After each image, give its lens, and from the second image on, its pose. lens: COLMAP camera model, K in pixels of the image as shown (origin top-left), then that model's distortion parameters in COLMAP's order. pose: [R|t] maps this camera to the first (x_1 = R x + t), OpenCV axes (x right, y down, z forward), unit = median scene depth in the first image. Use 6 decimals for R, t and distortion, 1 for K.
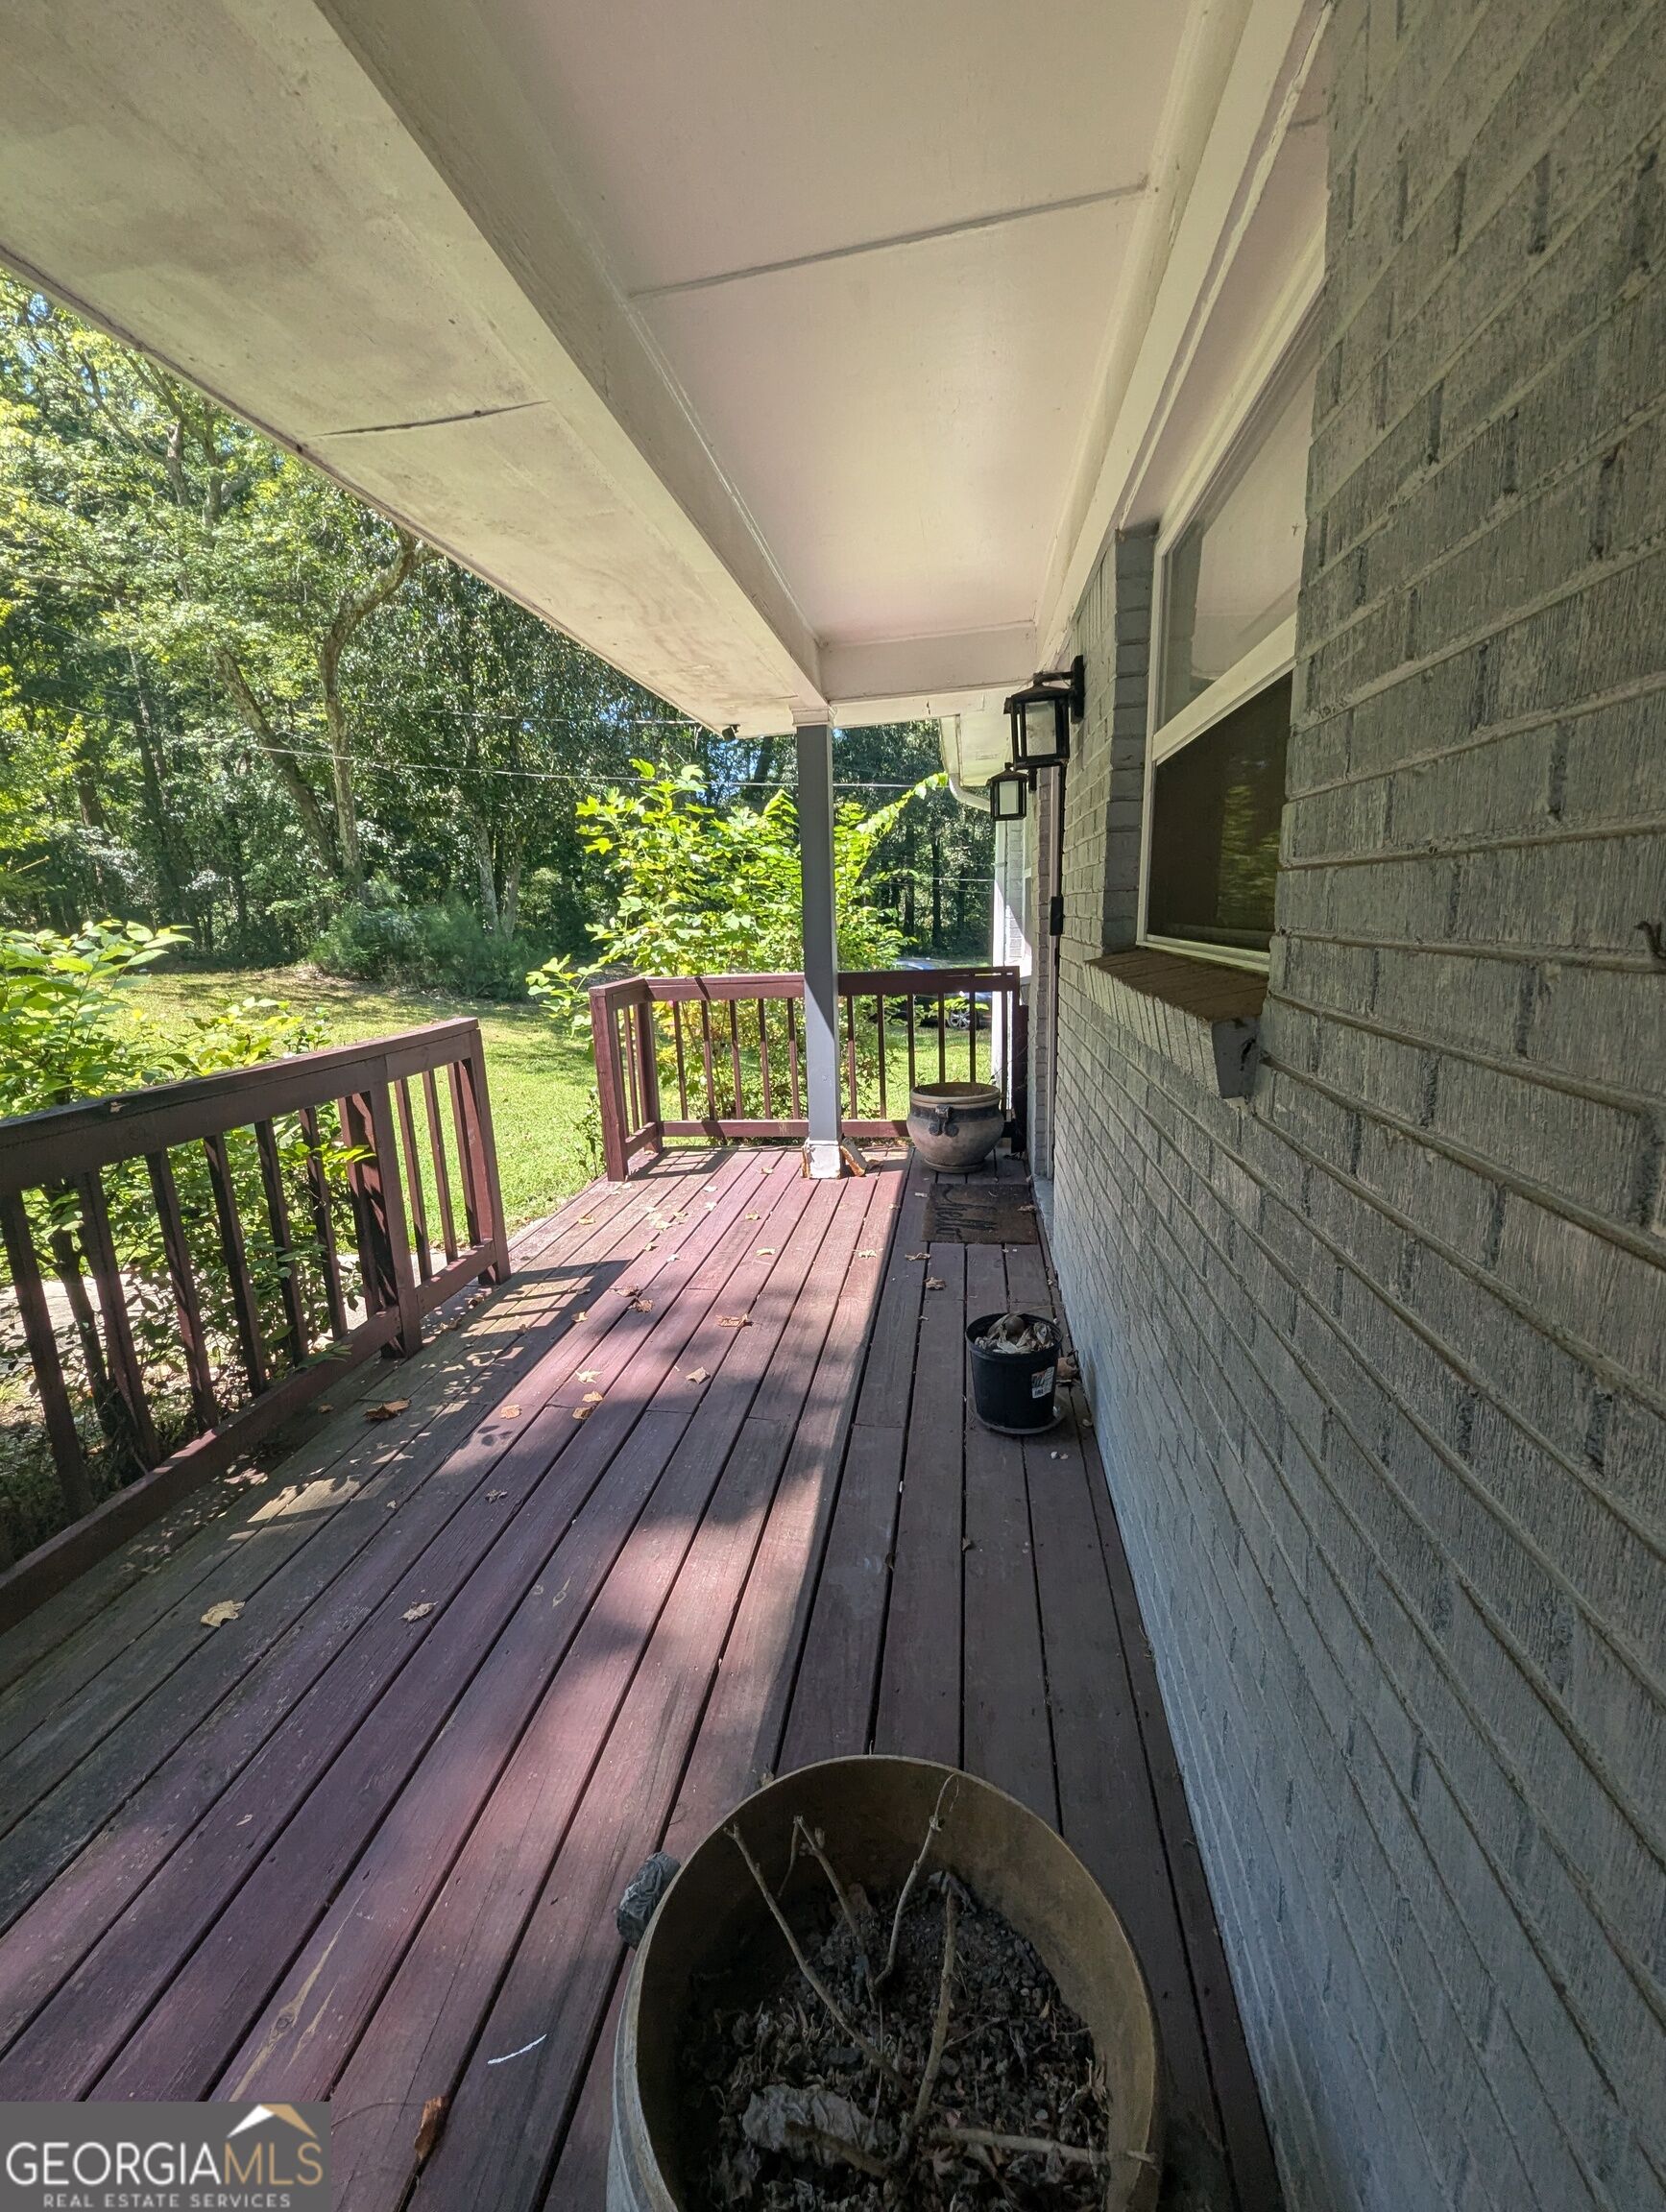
lens RADIAL K [[915.3, 0, 813.7], [0, 915.3, 1108.4], [0, 0, 1]] dist [0.002831, -0.002249]
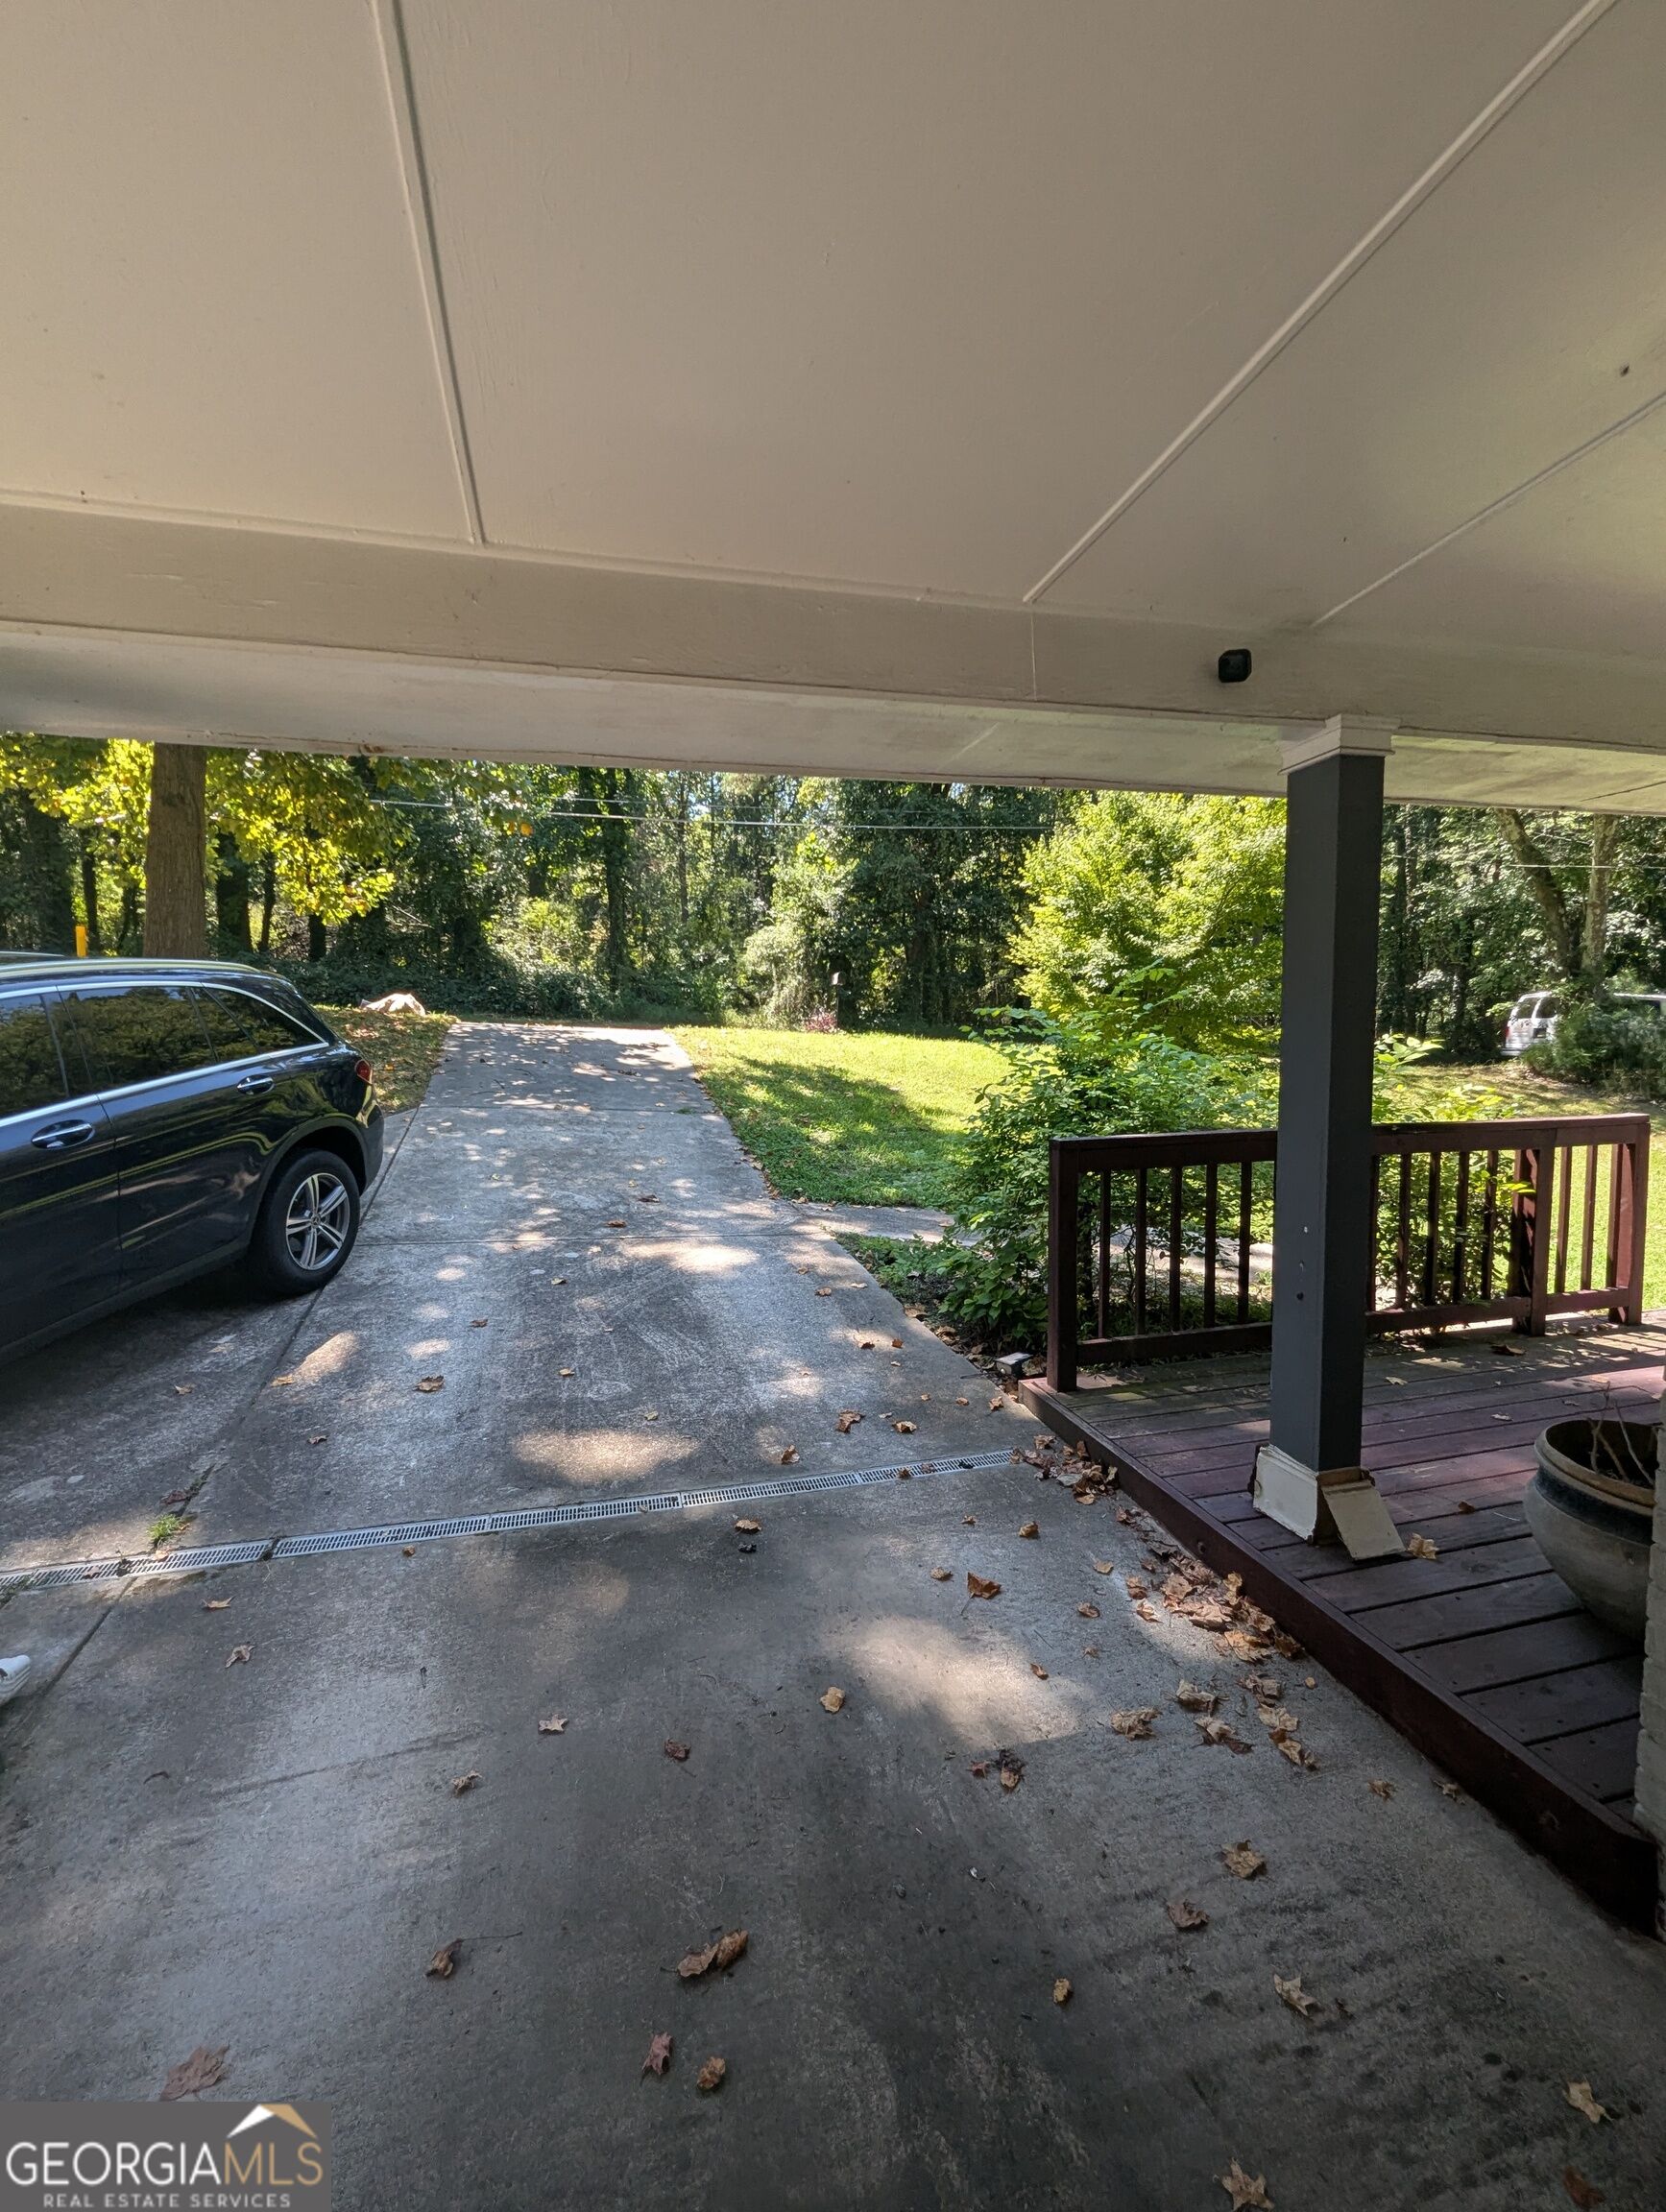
lens RADIAL K [[915.3, 0, 815.9], [0, 915.3, 1095.8], [0, 0, 1]] dist [0.002831, -0.002249]
pose [[0.401836, 0.096785, -0.910583, 0.067427], [-0.198980, 0.979867, 0.016341, 0.017778], [0.893832, 0.174622, 0.413004, -0.118475]]
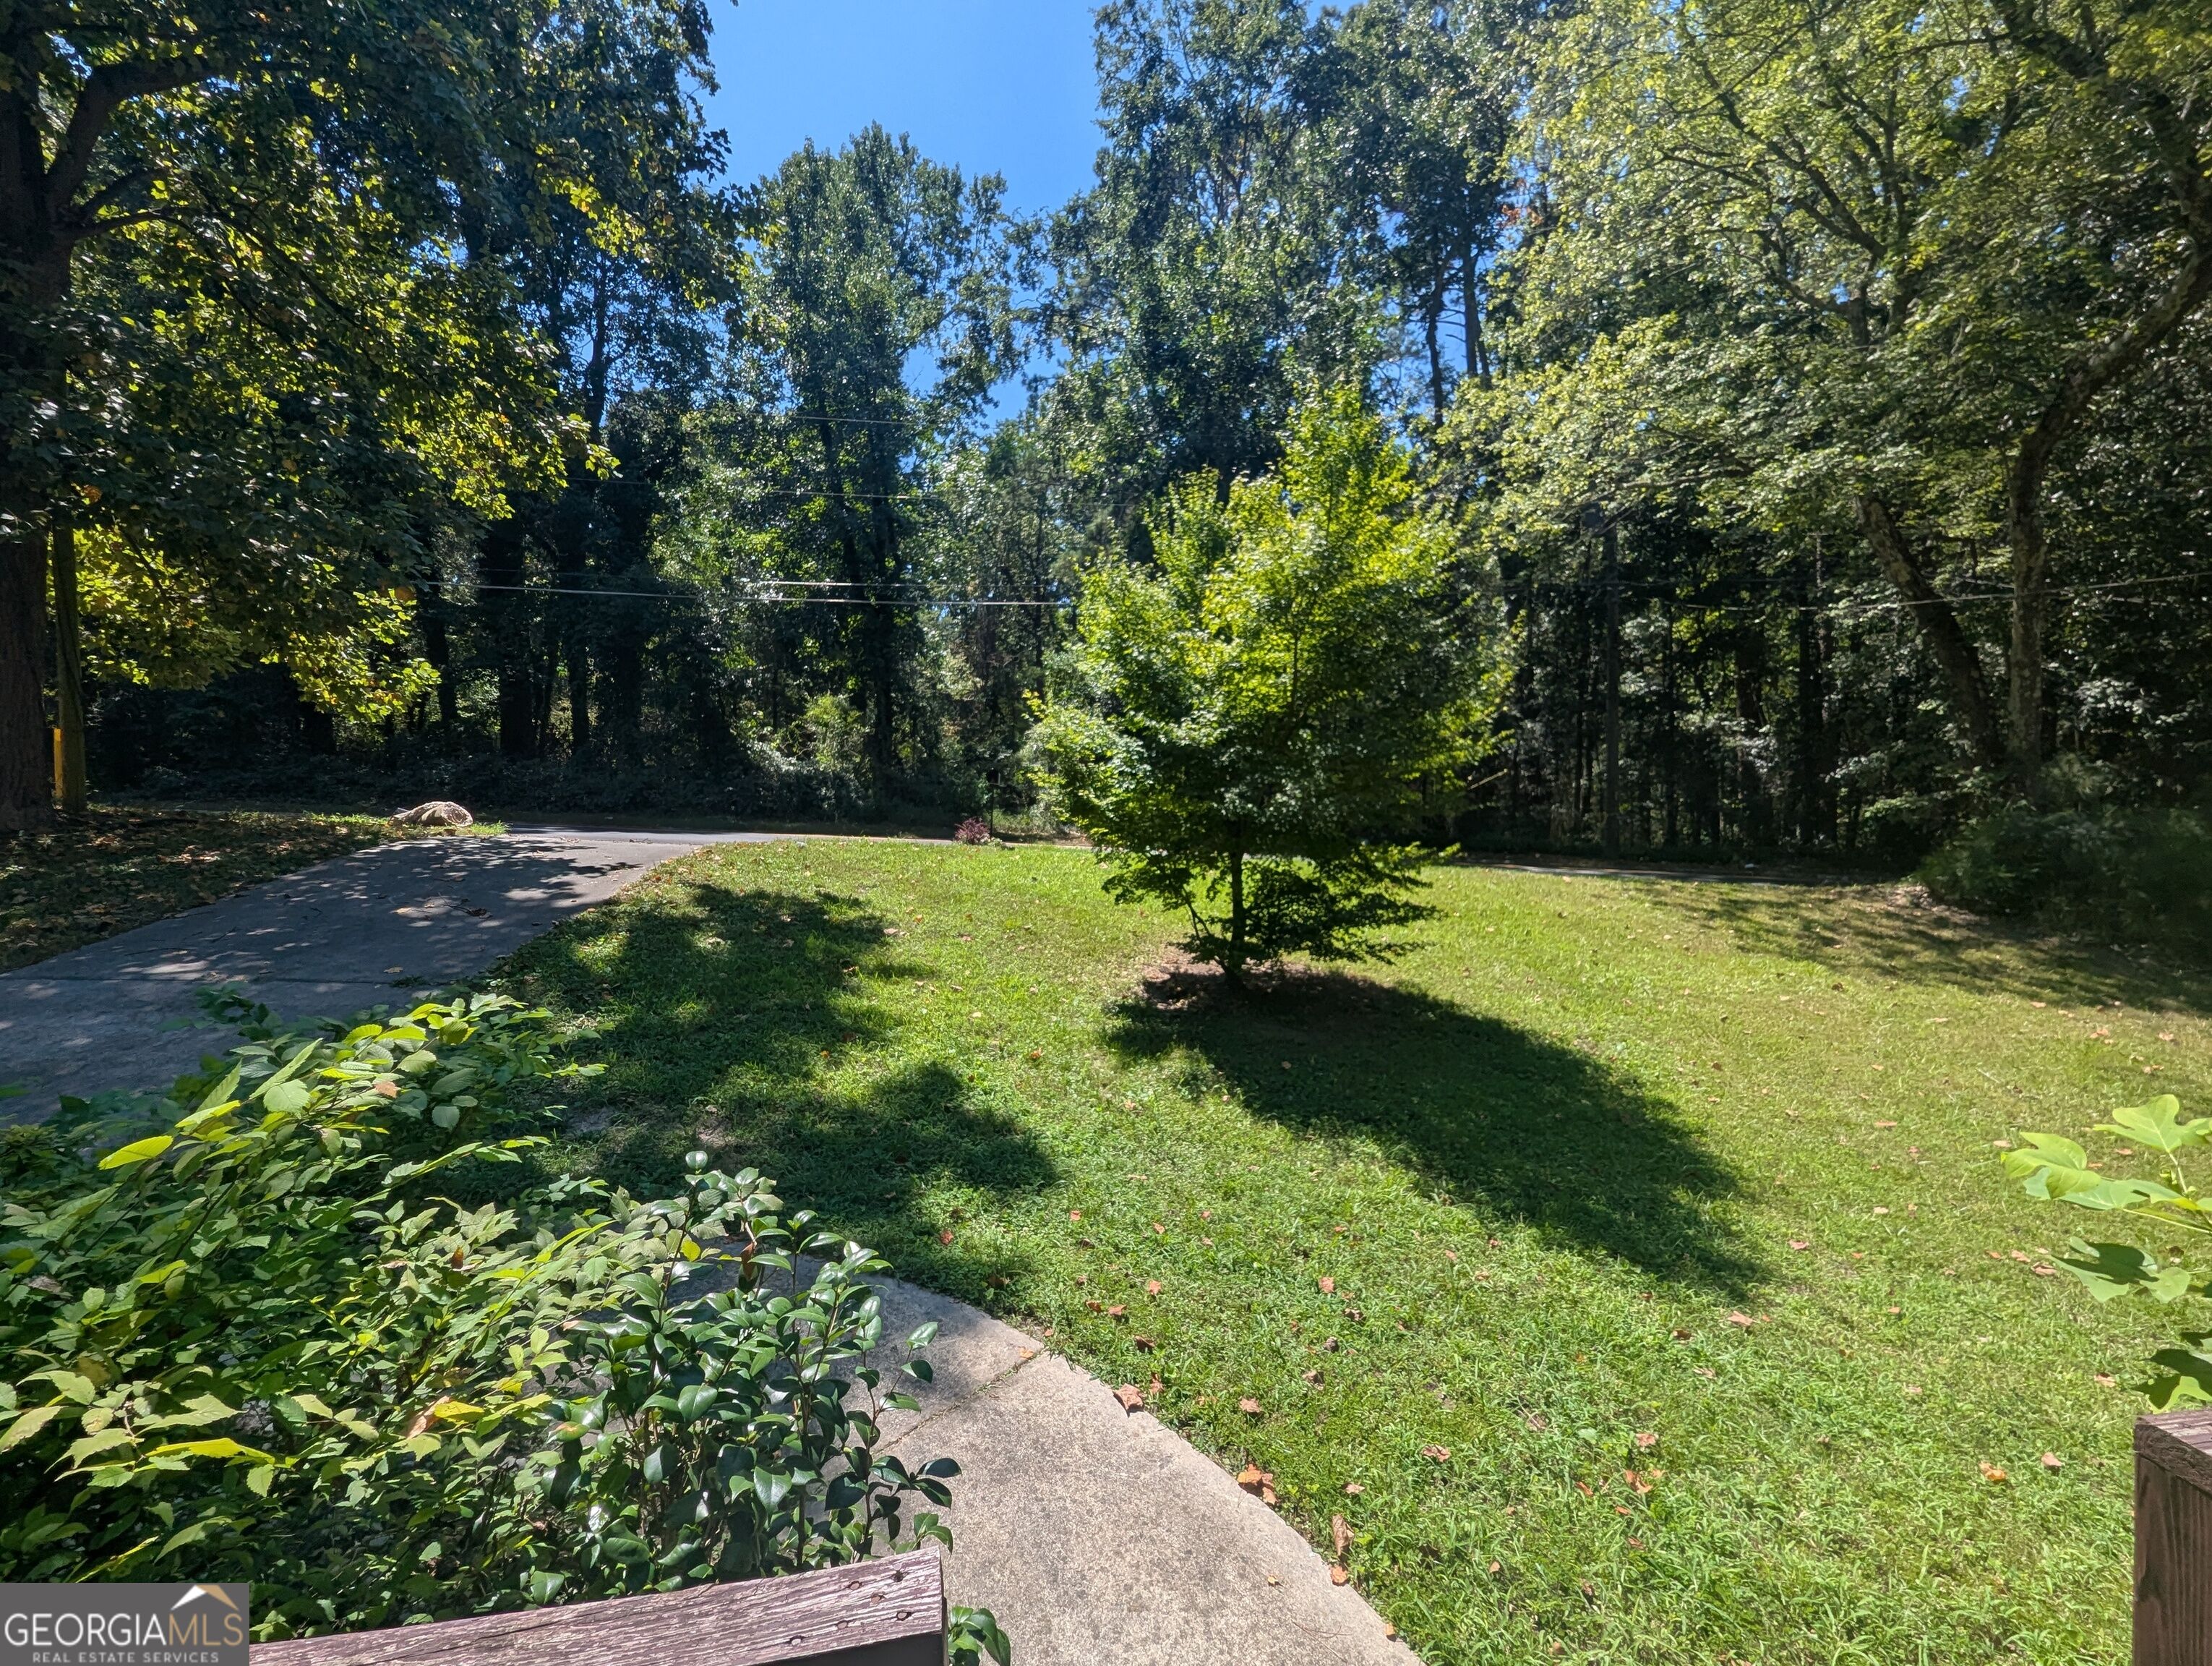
lens RADIAL K [[915.4, 0, 1113.4], [0, 915.4, 842.8], [0, 0, 1]] dist [0.002831, -0.002249]
pose [[0.282864, 0.049949, -0.957859, -0.040573], [-0.200808, 0.979596, -0.008218, -0.062426], [0.937904, 0.194671, 0.287122, 0.210890]]
